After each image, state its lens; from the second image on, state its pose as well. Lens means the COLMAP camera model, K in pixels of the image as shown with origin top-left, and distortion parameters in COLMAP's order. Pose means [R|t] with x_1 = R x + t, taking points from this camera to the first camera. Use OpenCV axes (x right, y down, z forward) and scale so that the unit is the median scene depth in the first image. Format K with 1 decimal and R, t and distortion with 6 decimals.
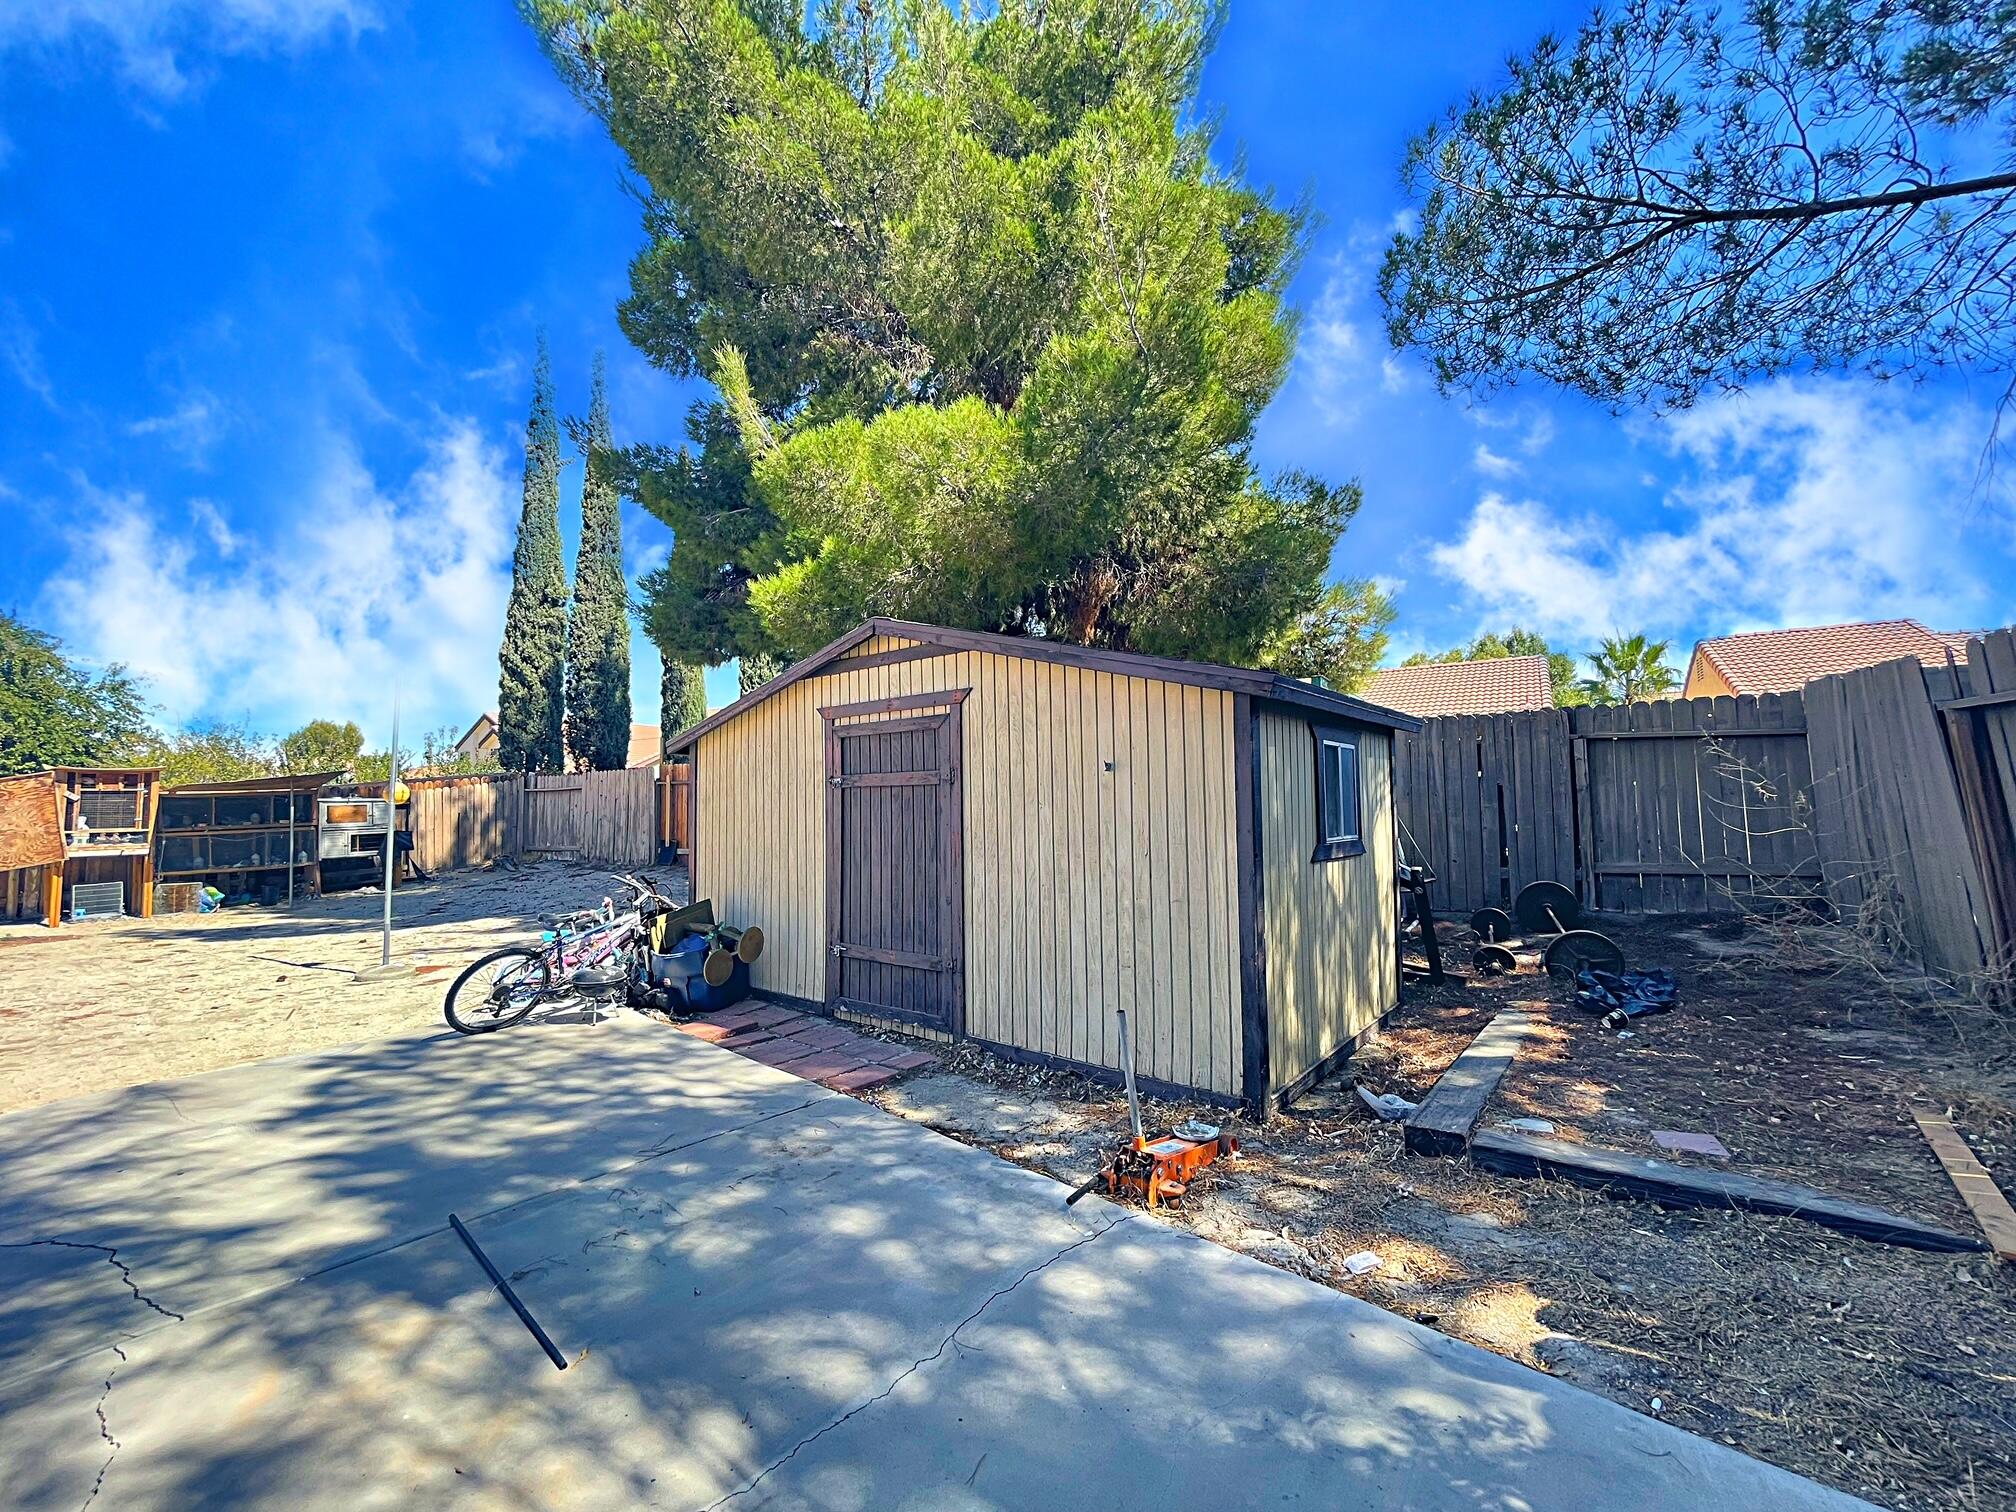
lens RADIAL K [[814.1, 0, 1003.5], [0, 814.1, 749.3], [0, 0, 1]] dist [-0.002907, 0.001262]
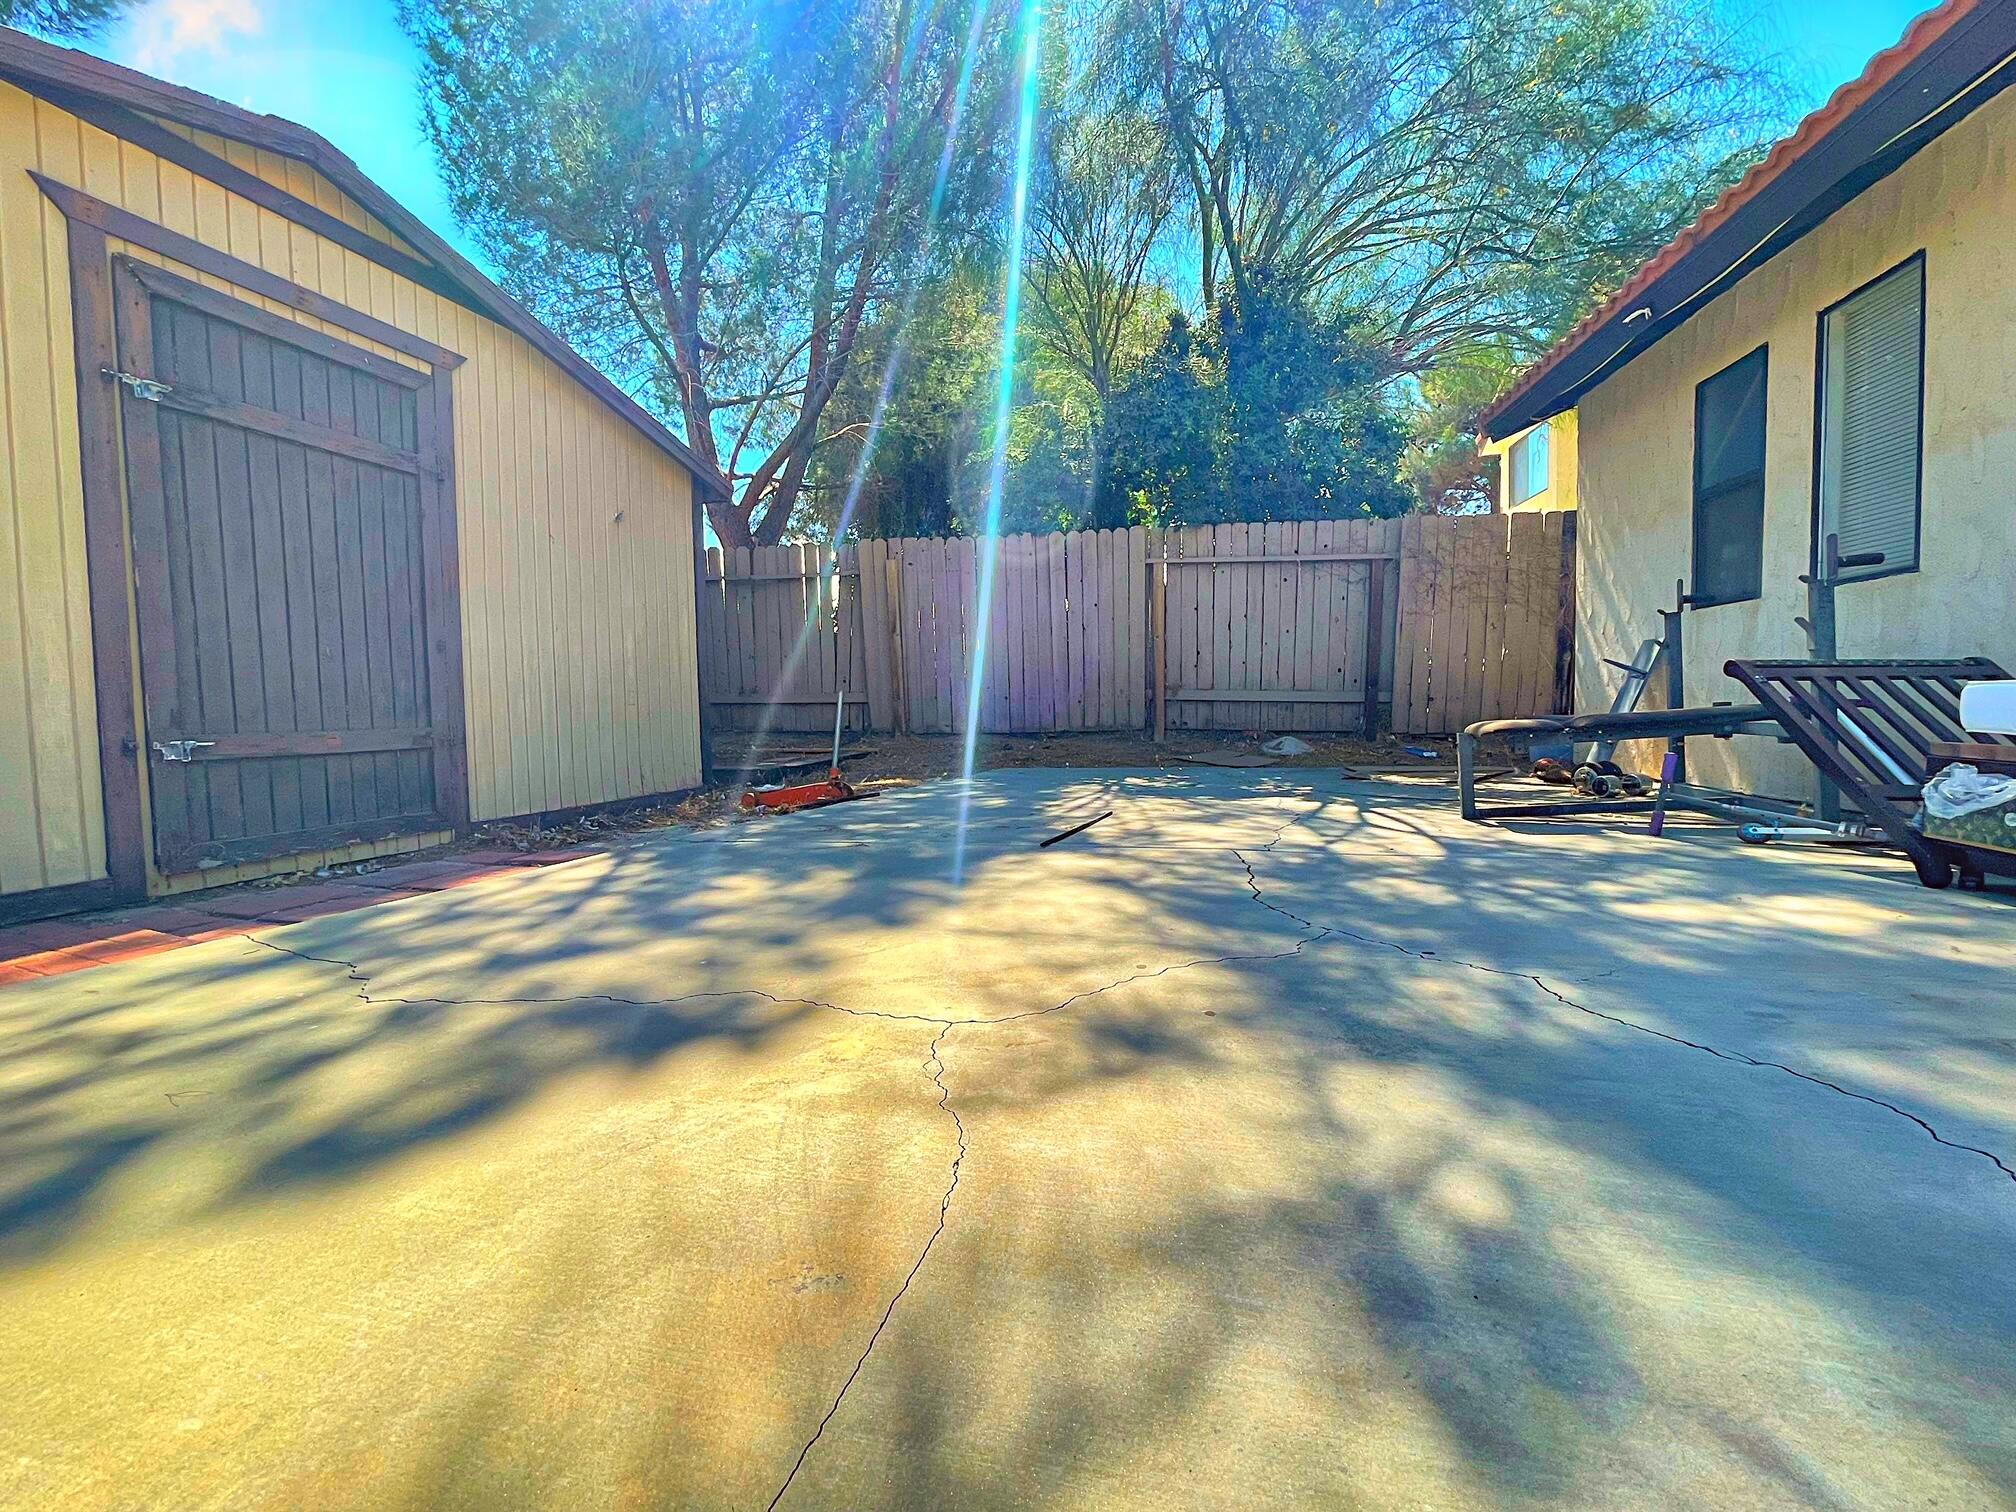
lens RADIAL K [[879.4, 0, 986.6], [0, 879.4, 754.9], [0, 0, 1]] dist [-0.006529, 0.001507]
pose [[-0.375892, -0.032152, 0.926106, -1.212173], [-0.039620, 0.999042, 0.018603, 0.314505], [-0.925816, -0.029700, -0.376806, 1.071529]]
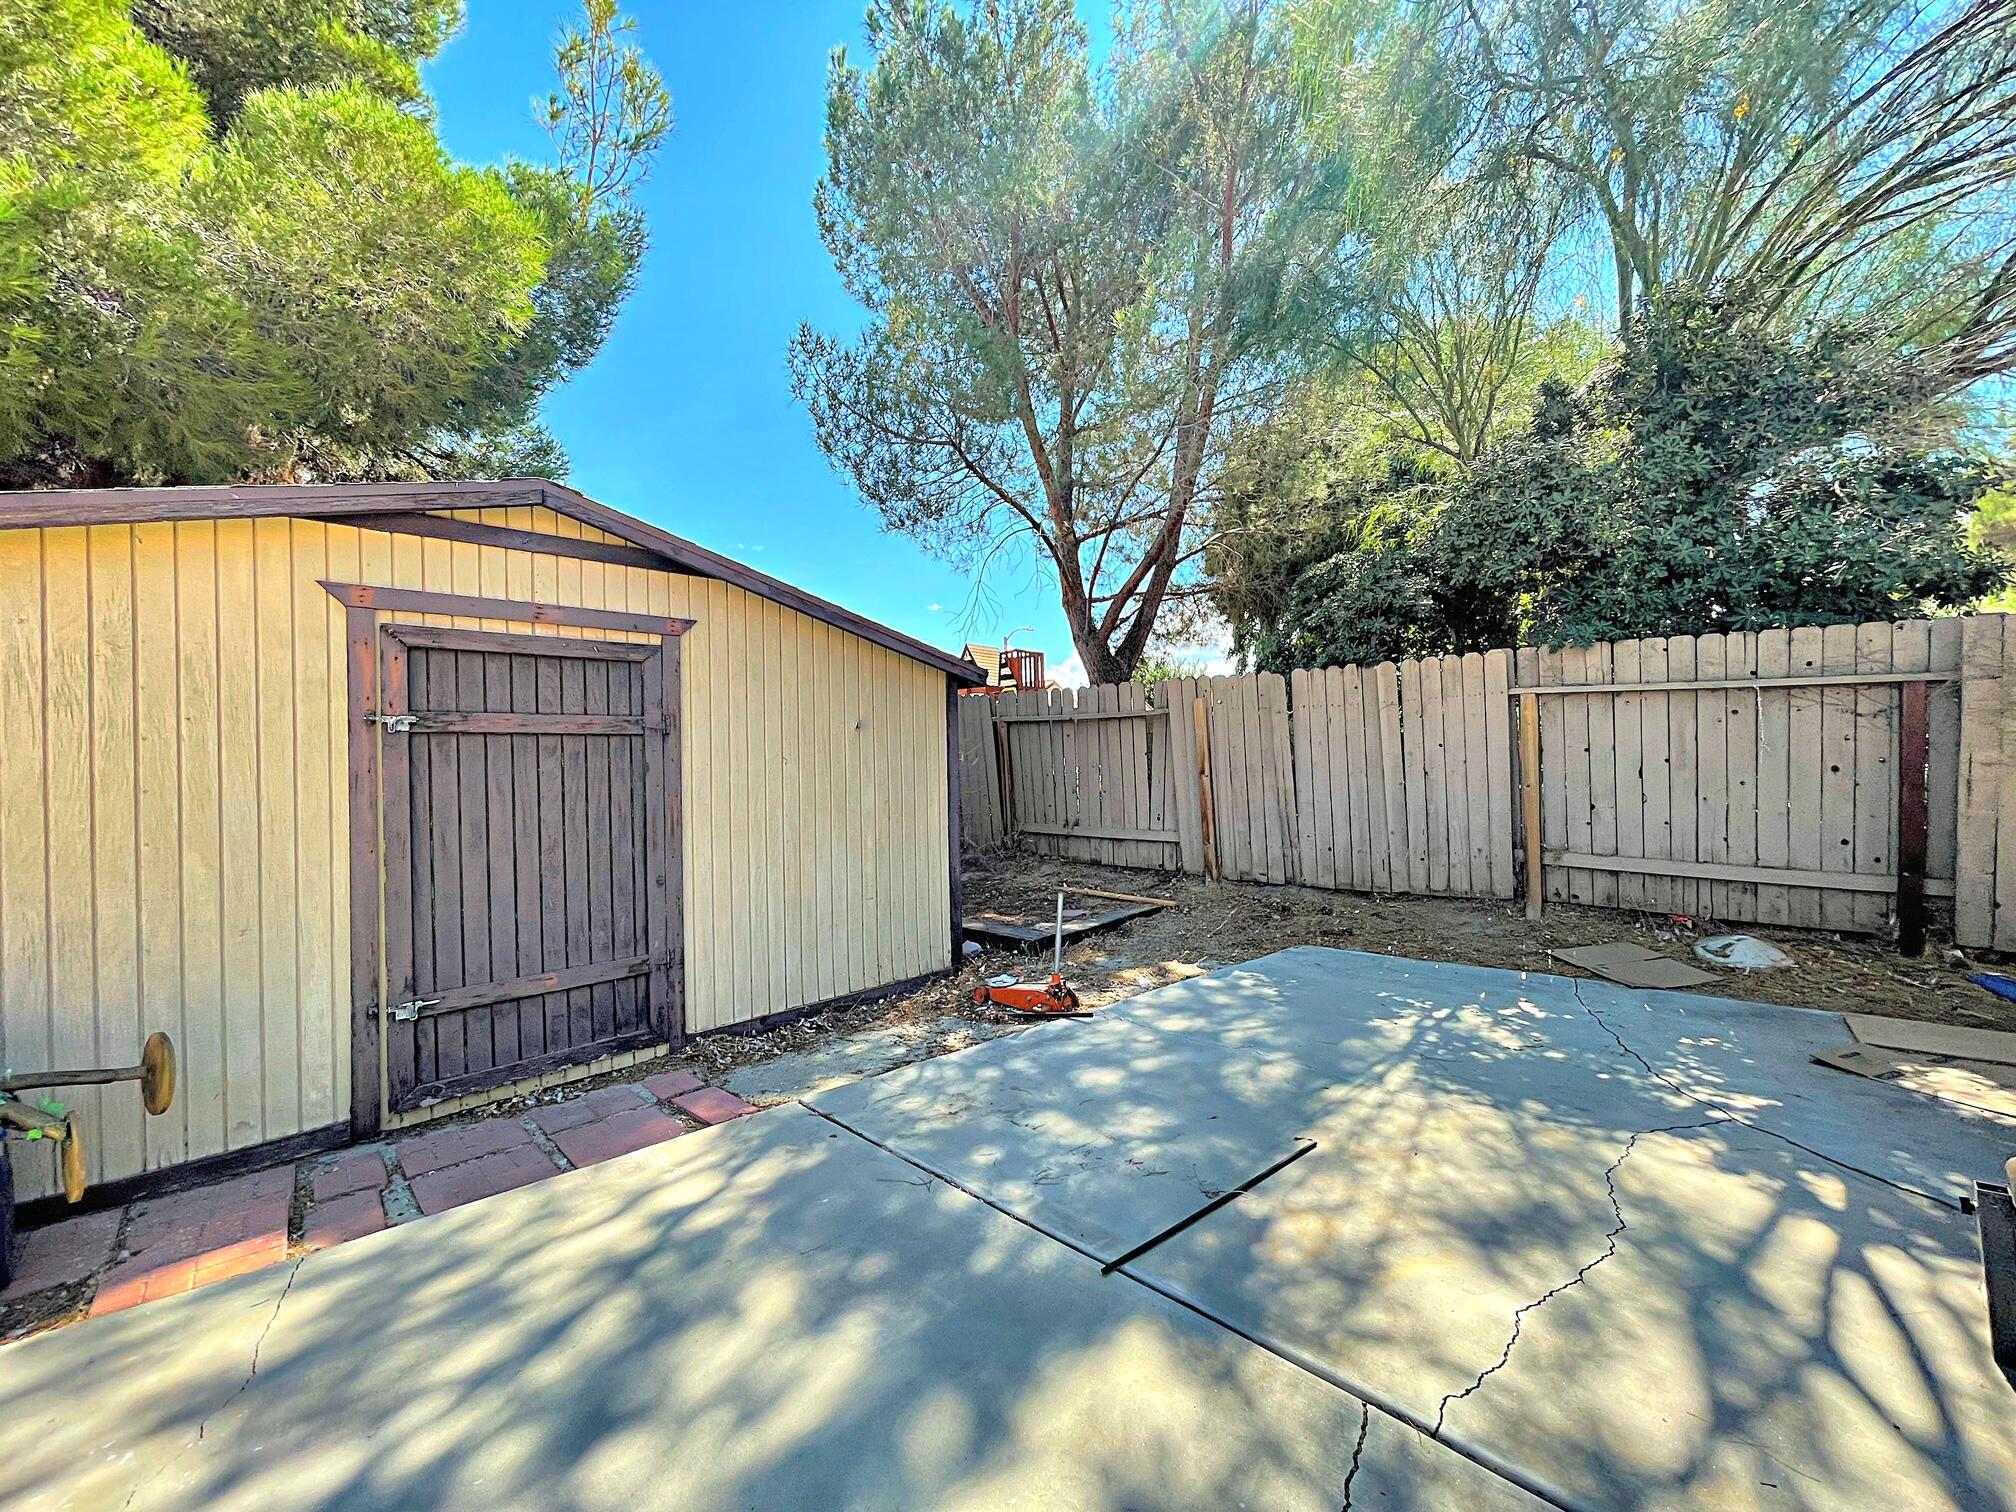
lens RADIAL K [[814.1, 0, 1003.6], [0, 814.1, 756.6], [0, 0, 1]] dist [-0.002907, 0.001262]
pose [[0.109751, 0.016162, 0.993828, -1.048194], [-0.047016, 0.998833, -0.011051, 0.073203], [-0.992846, -0.045513, 0.110383, 0.738651]]
